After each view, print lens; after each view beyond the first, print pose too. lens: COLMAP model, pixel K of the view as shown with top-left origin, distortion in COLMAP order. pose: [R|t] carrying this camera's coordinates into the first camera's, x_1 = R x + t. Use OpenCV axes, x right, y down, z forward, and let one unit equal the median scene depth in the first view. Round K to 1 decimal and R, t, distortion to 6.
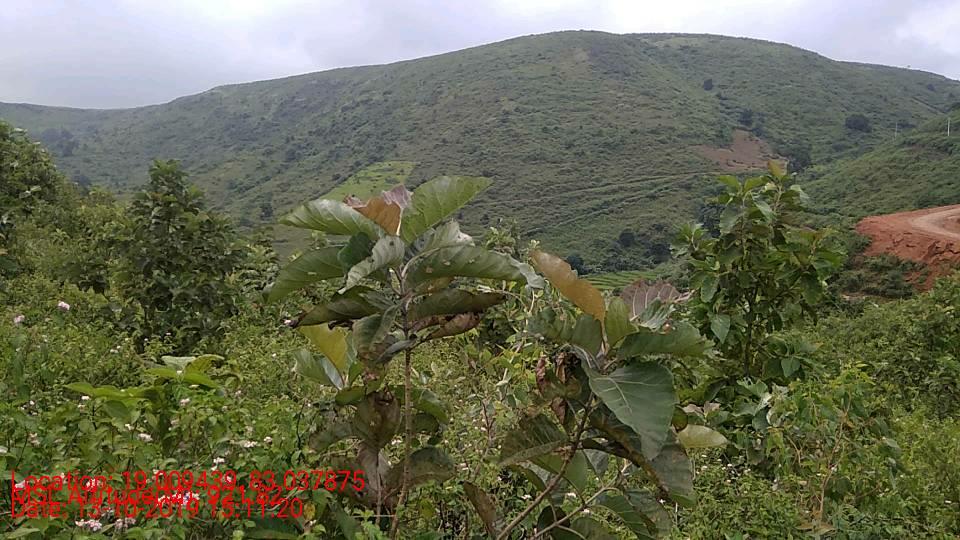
lens RADIAL K [[756.0, 0, 479.6], [0, 756.0, 285.4], [0, 0, 1]] dist [-0.006703, -0.009189]
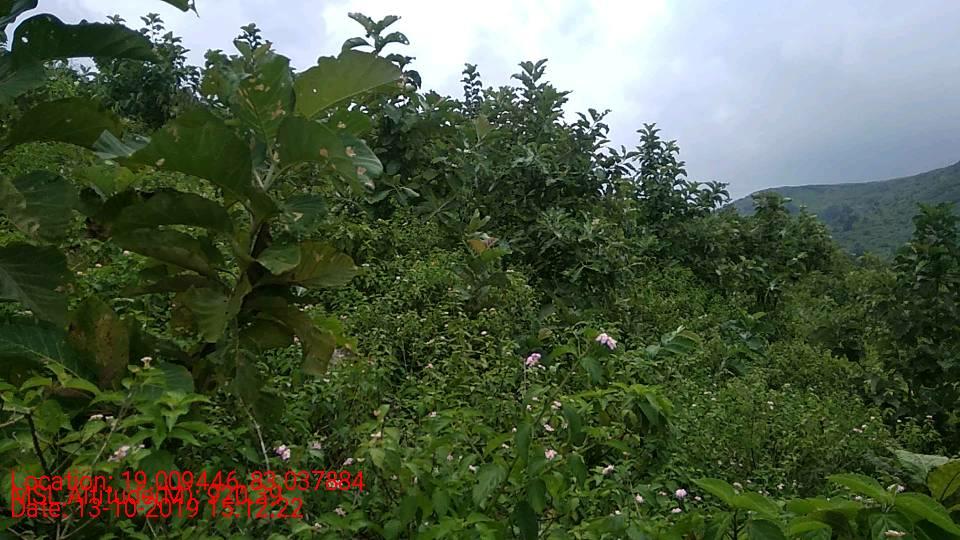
lens RADIAL K [[756.0, 0, 479.6], [0, 756.0, 285.4], [0, 0, 1]] dist [-0.006703, -0.009189]
pose [[0.578993, -0.026473, -0.814903, -0.032295], [-0.051756, 0.996264, -0.069137, 0.004924], [0.813688, 0.082205, 0.575459, 0.118393]]
